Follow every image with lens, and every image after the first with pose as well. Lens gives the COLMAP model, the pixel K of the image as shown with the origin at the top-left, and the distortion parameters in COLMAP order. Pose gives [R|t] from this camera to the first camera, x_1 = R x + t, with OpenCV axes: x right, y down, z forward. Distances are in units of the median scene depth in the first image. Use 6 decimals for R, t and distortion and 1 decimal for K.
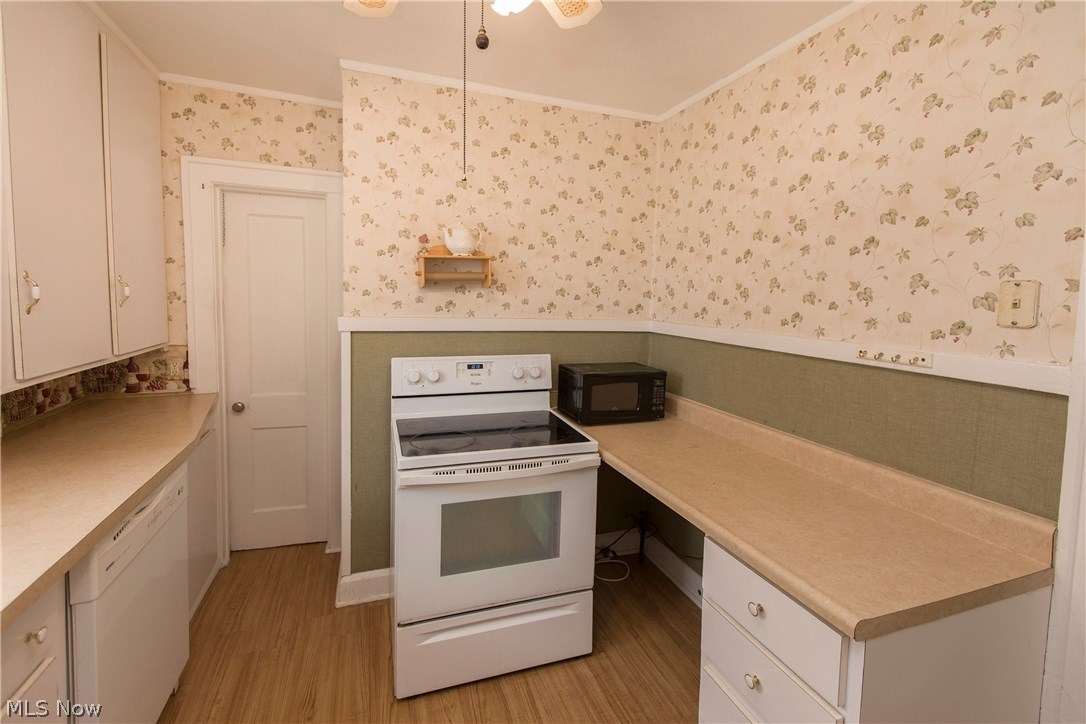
lens RADIAL K [[487.3, 0, 543.1], [0, 487.3, 325.1], [0, 0, 1]] dist [0.017491, 0.000011]
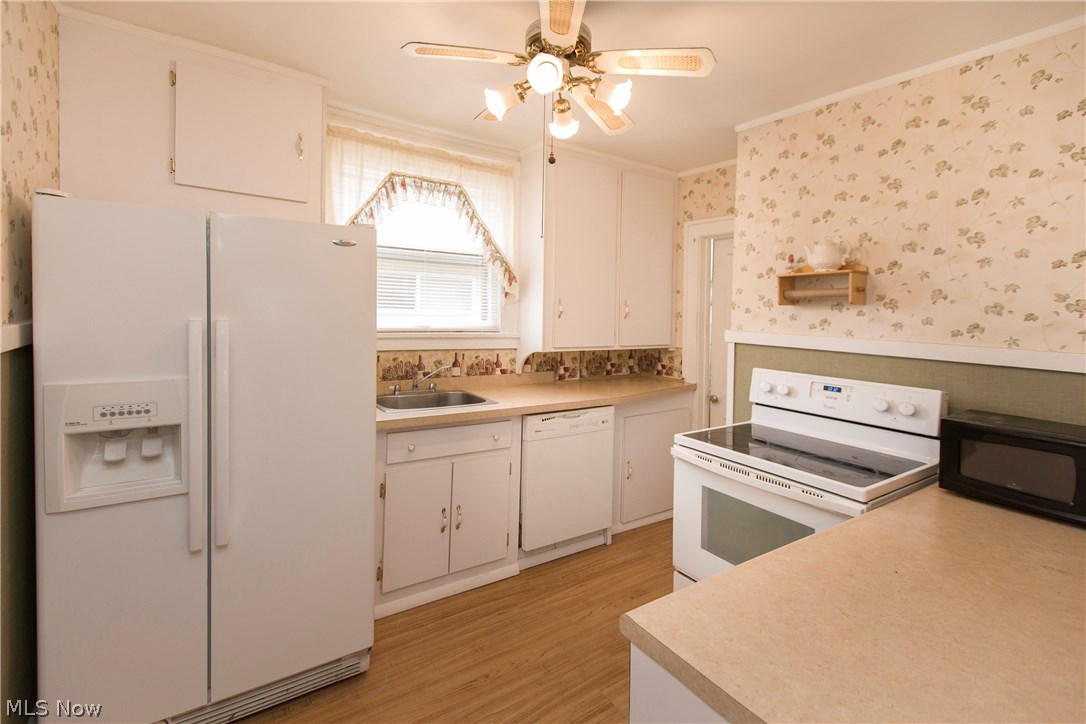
lens RADIAL K [[514.6, 0, 556.8], [0, 514.6, 320.4], [0, 0, 1]] dist [0.017696, -0.000166]
pose [[0.258918, 0.005258, -0.965885, 0.690066], [-0.083337, 0.996378, -0.016915, 0.015634], [0.962297, 0.084874, 0.258419, 0.233857]]
